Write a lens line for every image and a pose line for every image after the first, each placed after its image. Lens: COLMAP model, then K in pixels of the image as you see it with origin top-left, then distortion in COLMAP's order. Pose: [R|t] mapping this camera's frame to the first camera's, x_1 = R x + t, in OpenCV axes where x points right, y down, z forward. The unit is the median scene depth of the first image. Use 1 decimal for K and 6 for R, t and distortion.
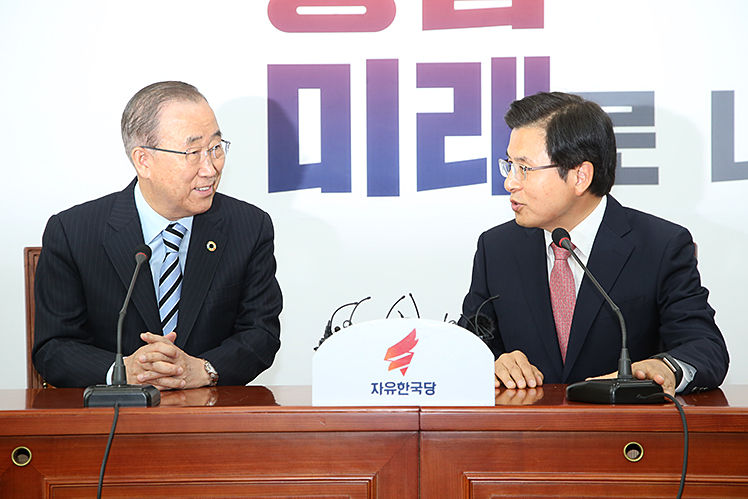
lens RADIAL K [[1819.2, 0, 374.0], [0, 1819.2, 249.5], [0, 0, 1]] dist [0.494886, -0.128919]
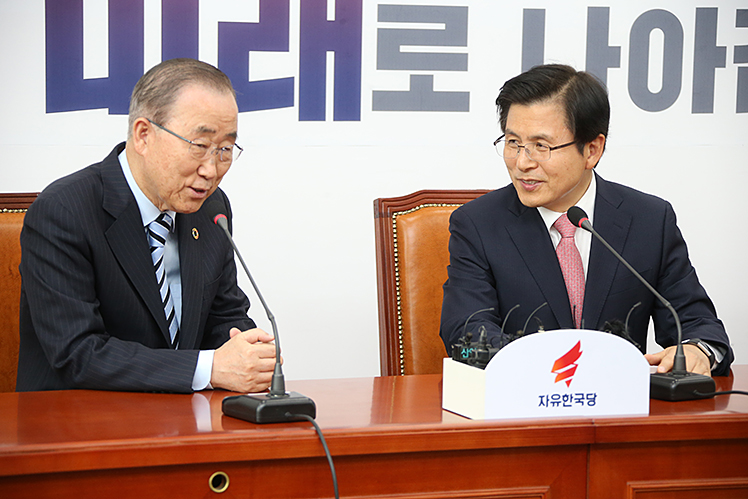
lens RADIAL K [[2614.5, 0, 374.0], [0, 2614.5, 249.5], [0, 0, 1]] dist [0.881710, 3.367813]
pose [[0.910637, -0.009474, 0.413100, -0.627886], [-0.030895, 0.995378, 0.090932, -0.124272], [-0.412052, -0.095569, 0.906135, -0.235261]]
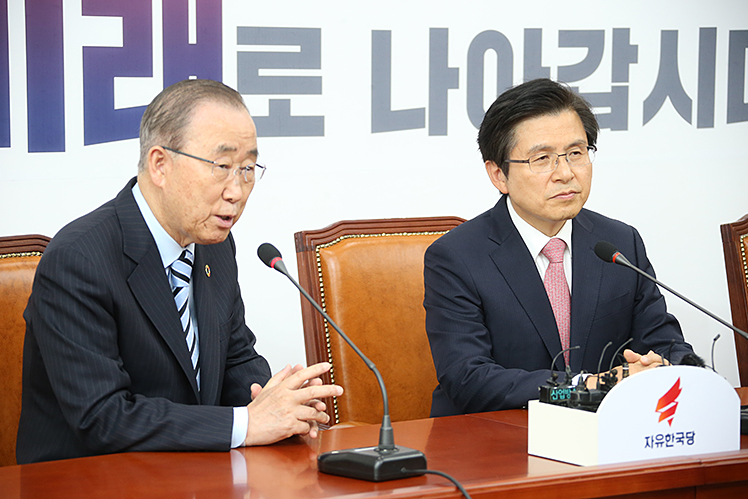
lens RADIAL K [[2614.5, 0, 374.0], [0, 2614.5, 249.5], [0, 0, 1]] dist [0.881710, 3.367813]
pose [[0.776993, -0.038332, 0.628341, -0.908167], [-0.017810, 0.996406, 0.082809, -0.126484], [-0.629257, -0.075533, 0.773519, 0.026824]]
